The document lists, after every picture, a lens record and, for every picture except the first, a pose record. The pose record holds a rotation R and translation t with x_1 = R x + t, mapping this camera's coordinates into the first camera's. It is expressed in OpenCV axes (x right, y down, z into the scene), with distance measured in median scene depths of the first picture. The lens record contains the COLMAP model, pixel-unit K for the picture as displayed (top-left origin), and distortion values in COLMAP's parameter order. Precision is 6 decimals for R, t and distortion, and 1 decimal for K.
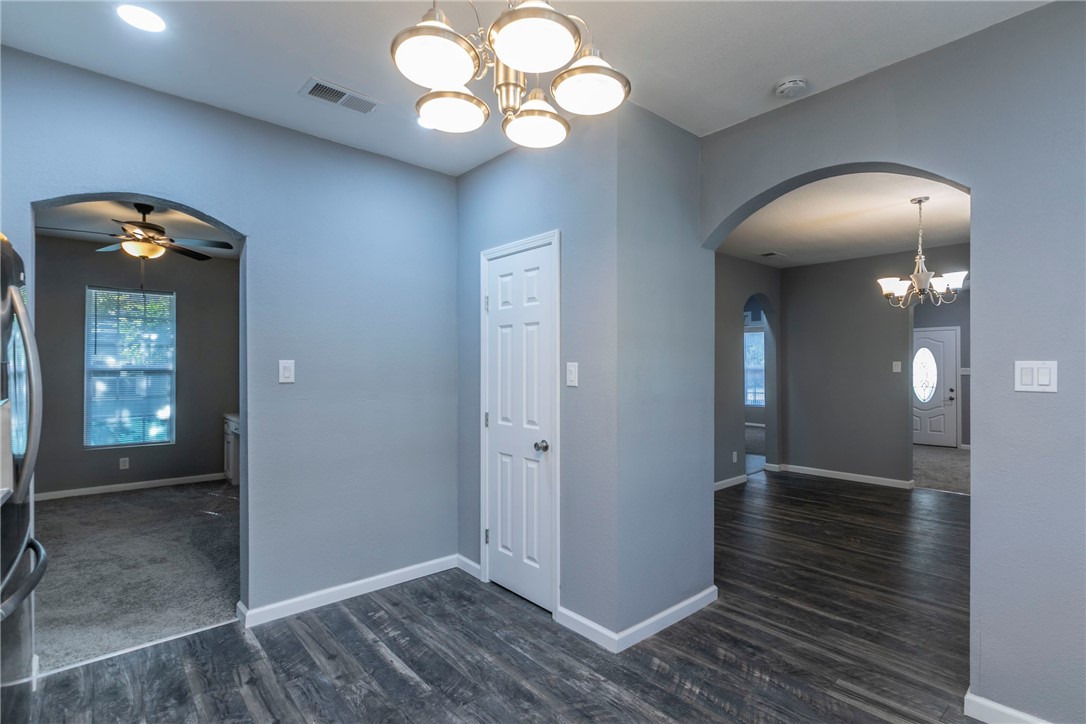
lens RADIAL K [[519.9, 0, 556.2], [0, 519.9, 360.9], [0, 0, 1]] dist [0.004577, 0.000733]
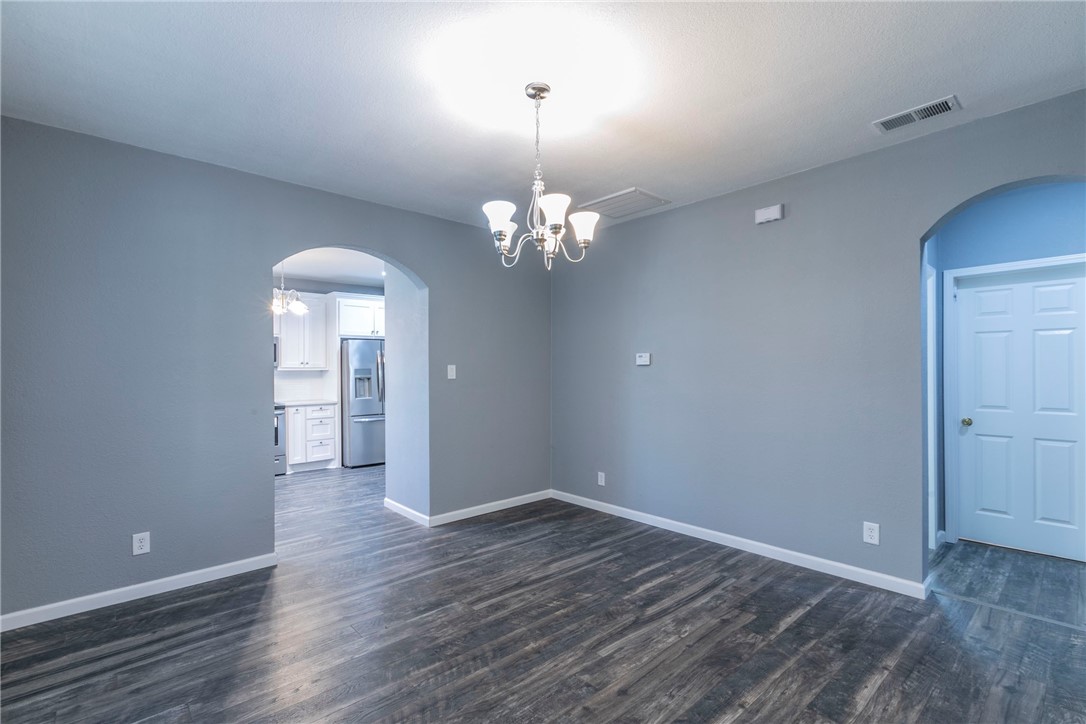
lens RADIAL K [[489.8, 0, 516.6], [0, 489.8, 365.9], [0, 0, 1]] dist [-0.000094, -0.000071]
pose [[-0.026509, -0.003531, -0.999642, 1.358958], [0.020192, 0.999788, -0.004067, 0.017410], [0.999445, -0.020292, -0.026432, 1.053743]]
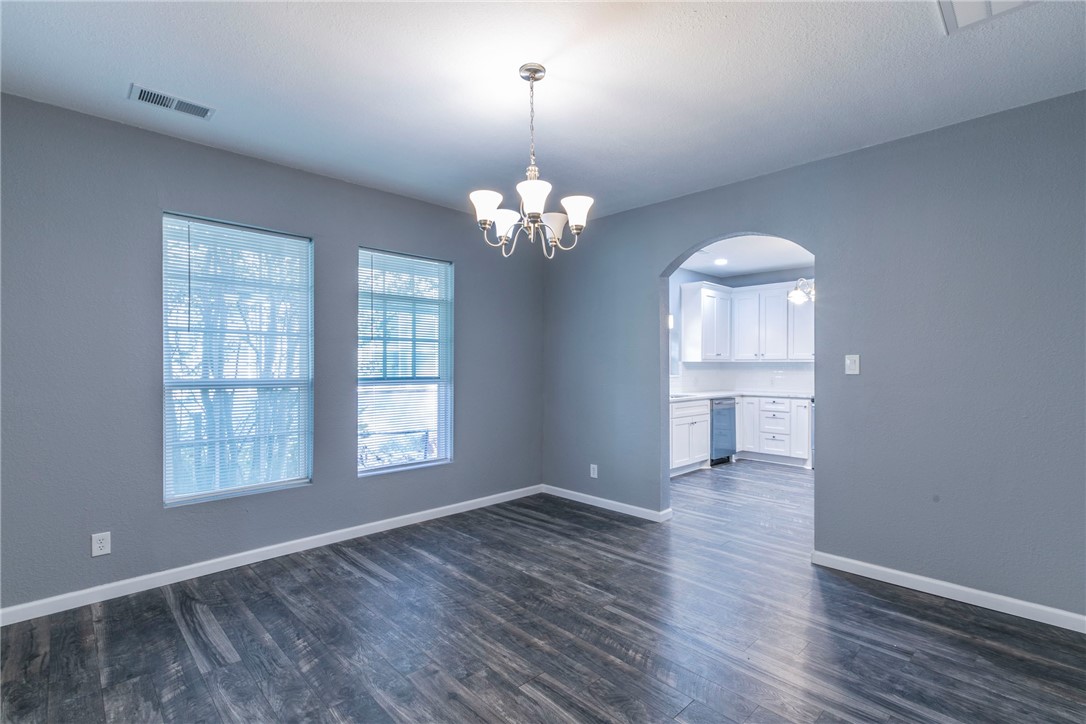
lens RADIAL K [[501.0, 0, 573.8], [0, 501.0, 367.2], [0, 0, 1]] dist [-0.001112, -0.000148]
pose [[-0.997269, 0.001670, -0.073843, 0.737624], [0.002174, 0.999975, -0.006739, 0.032955], [0.073830, -0.006881, -0.997247, 1.677033]]
